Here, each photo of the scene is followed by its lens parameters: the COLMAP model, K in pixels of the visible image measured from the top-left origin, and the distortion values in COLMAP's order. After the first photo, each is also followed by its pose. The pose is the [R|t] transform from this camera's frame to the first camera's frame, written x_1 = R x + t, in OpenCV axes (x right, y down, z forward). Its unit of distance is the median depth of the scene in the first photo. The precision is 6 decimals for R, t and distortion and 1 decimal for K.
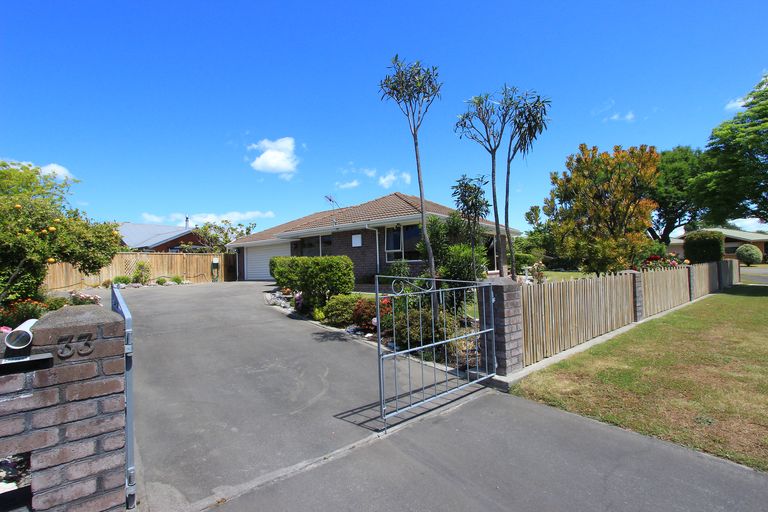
lens RADIAL K [[354.0, 0, 380.8], [0, 354.0, 261.8], [0, 0, 1]] dist [0.002355, 0.000465]
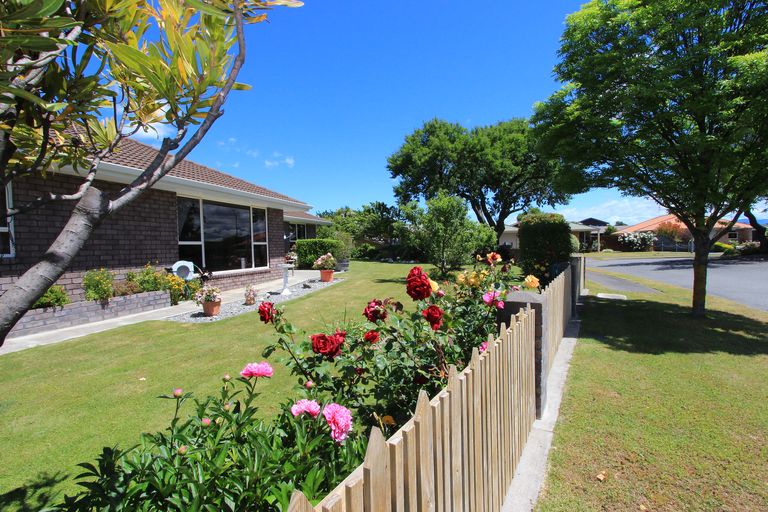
lens RADIAL K [[354.0, 0, 386.5], [0, 354.0, 255.2], [0, 0, 1]] dist [0.002355, 0.000465]
pose [[0.937026, 0.010137, 0.349112, 0.243877], [-0.020786, 0.999425, 0.026771, -0.010079], [-0.348640, -0.032342, 0.936698, 0.288239]]
